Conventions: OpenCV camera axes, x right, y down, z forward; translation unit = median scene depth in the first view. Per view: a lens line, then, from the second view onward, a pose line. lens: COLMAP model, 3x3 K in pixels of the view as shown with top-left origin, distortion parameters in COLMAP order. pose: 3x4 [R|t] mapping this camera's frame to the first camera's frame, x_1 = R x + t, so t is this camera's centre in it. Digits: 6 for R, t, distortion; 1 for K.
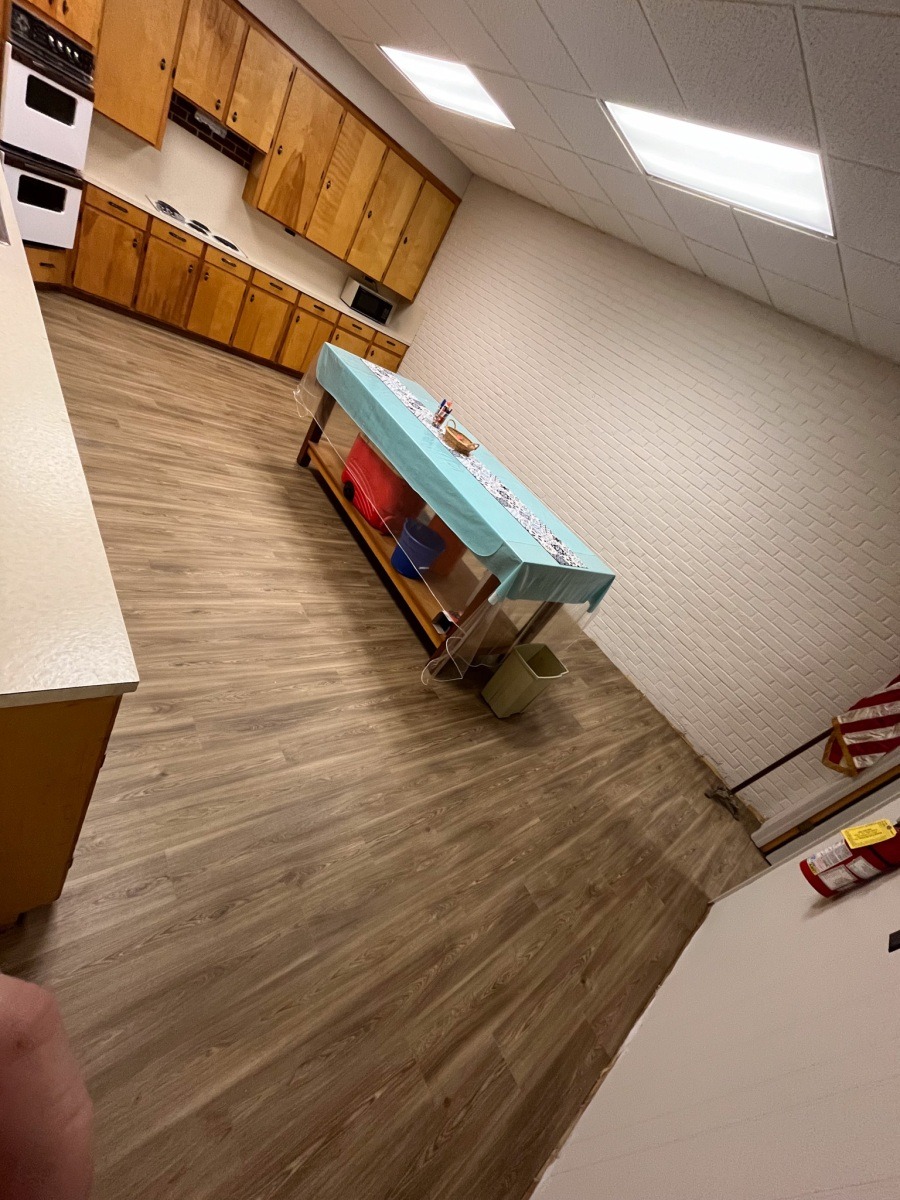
lens RADIAL K [[485.7, 0, 448.4], [0, 485.7, 601.2], [0, 0, 1]] dist [-0.003140, -0.000437]
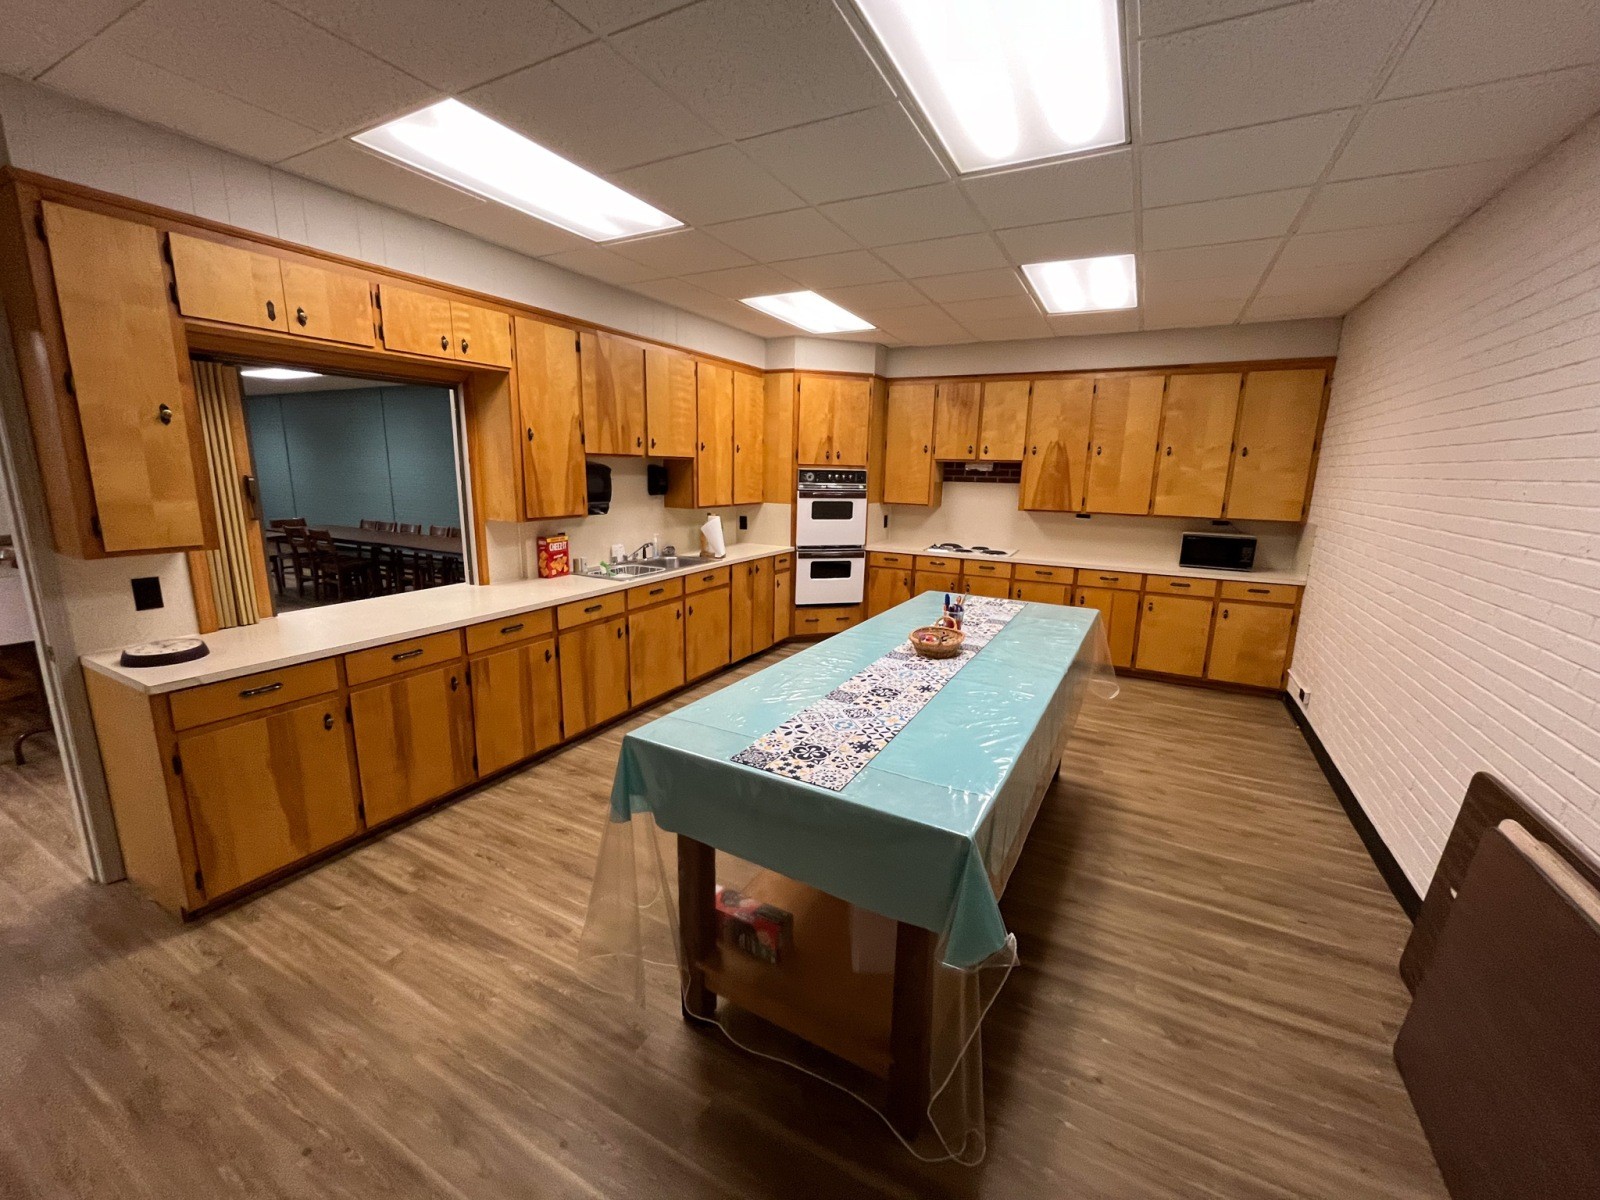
lens RADIAL K [[647.7, 0, 799.3], [0, 647.7, 597.2], [0, 0, 1]] dist [-0.003140, -0.000437]
pose [[0.366162, -0.329808, -0.870145, 0.540596], [-0.333925, 0.826236, -0.453683, 0.036791], [0.868573, 0.456684, 0.192405, 0.536116]]
